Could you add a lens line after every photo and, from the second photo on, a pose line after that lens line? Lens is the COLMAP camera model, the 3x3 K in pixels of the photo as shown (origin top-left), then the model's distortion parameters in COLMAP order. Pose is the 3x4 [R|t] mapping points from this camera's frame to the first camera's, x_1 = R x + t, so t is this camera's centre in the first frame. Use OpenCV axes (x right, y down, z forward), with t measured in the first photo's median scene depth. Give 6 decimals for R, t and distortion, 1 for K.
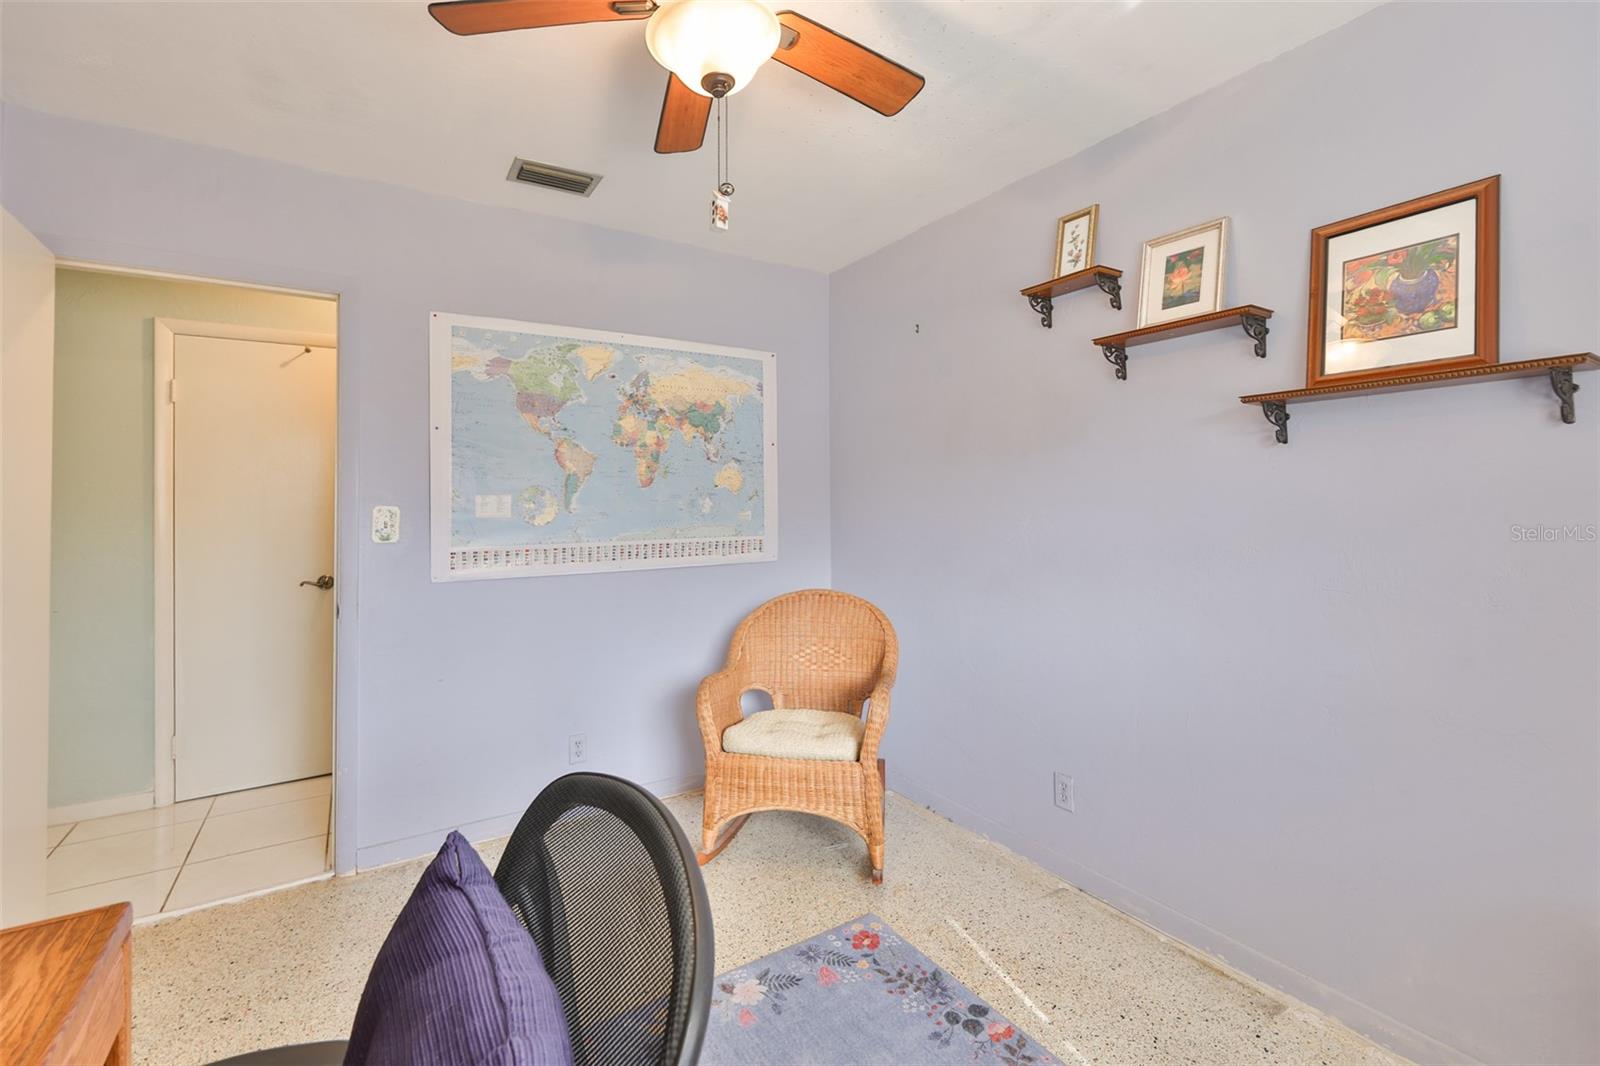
lens RADIAL K [[674.5, 0, 788.9], [0, 674.5, 492.7], [0, 0, 1]] dist [-0.001901, -0.000017]
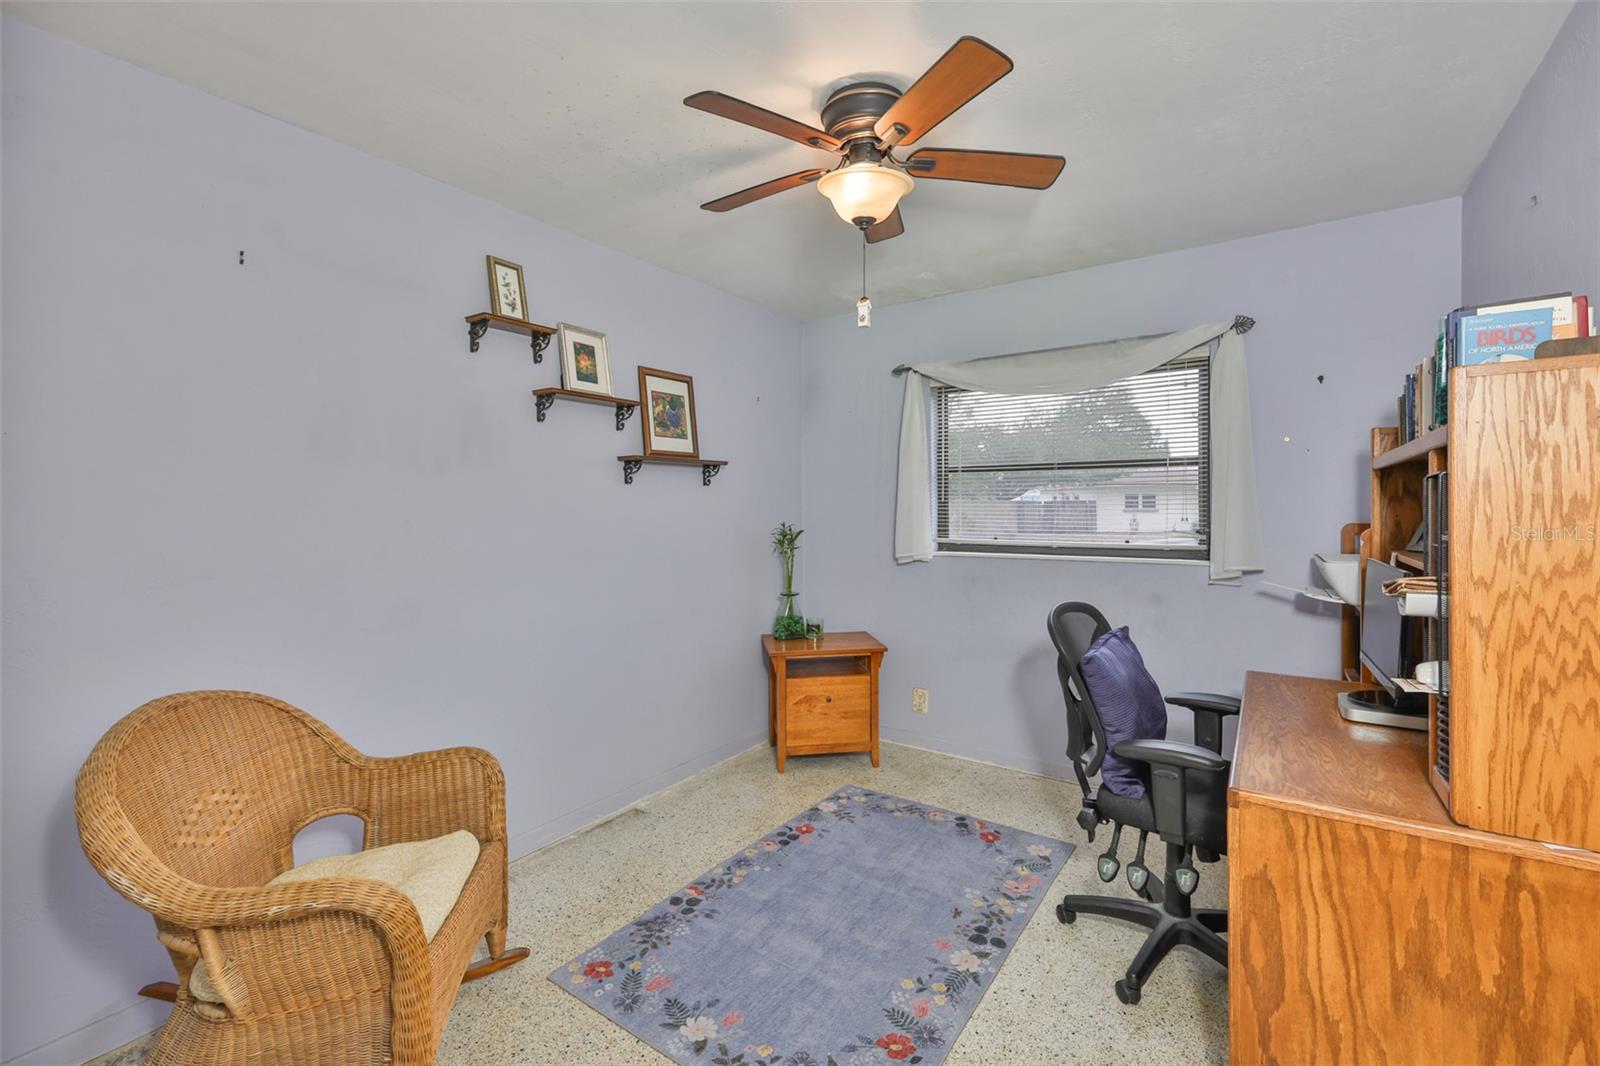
lens RADIAL K [[659.4, 0, 798.4], [0, 659.4, 530.1], [0, 0, 1]] dist [-0.000659, 0.000031]
pose [[-0.362491, -0.021372, 0.931742, -0.545469], [0.002122, 0.999716, 0.023756, 0.001967], [-0.931985, 0.010589, -0.362342, 0.671205]]
